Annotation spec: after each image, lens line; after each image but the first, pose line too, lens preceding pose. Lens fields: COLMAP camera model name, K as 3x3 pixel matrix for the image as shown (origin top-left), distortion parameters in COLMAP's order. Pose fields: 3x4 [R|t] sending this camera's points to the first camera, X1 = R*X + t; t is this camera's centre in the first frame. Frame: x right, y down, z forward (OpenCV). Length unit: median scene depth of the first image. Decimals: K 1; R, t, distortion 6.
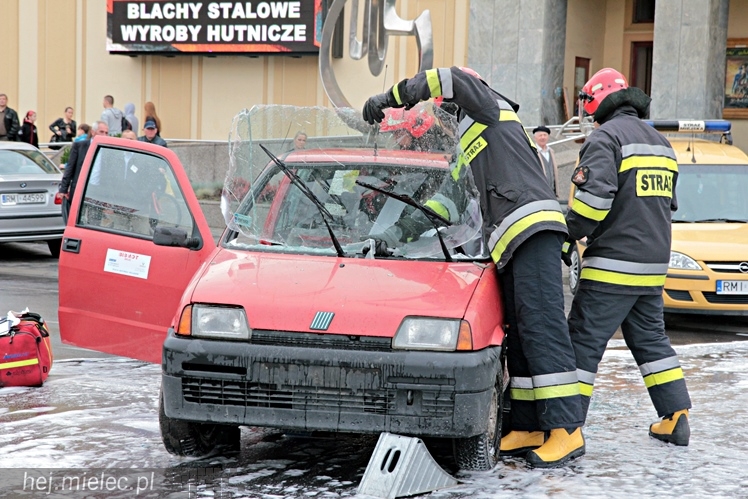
lens RADIAL K [[1813.1, 0, 326.9], [0, 1813.1, 250.5], [0, 0, 1]] dist [0.317661, 0.811421]
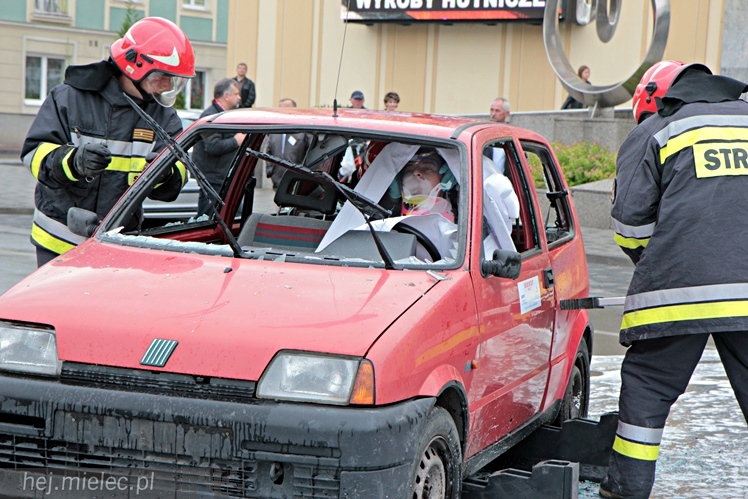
lens RADIAL K [[1813.1, 0, 326.9], [0, 1813.1, 250.5], [0, 0, 1]] dist [0.317661, 0.811421]
pose [[0.987220, 0.027427, -0.156987, 0.164755], [-0.025428, 0.999568, 0.014731, -0.010896], [0.157323, -0.010551, 0.987491, 0.340094]]
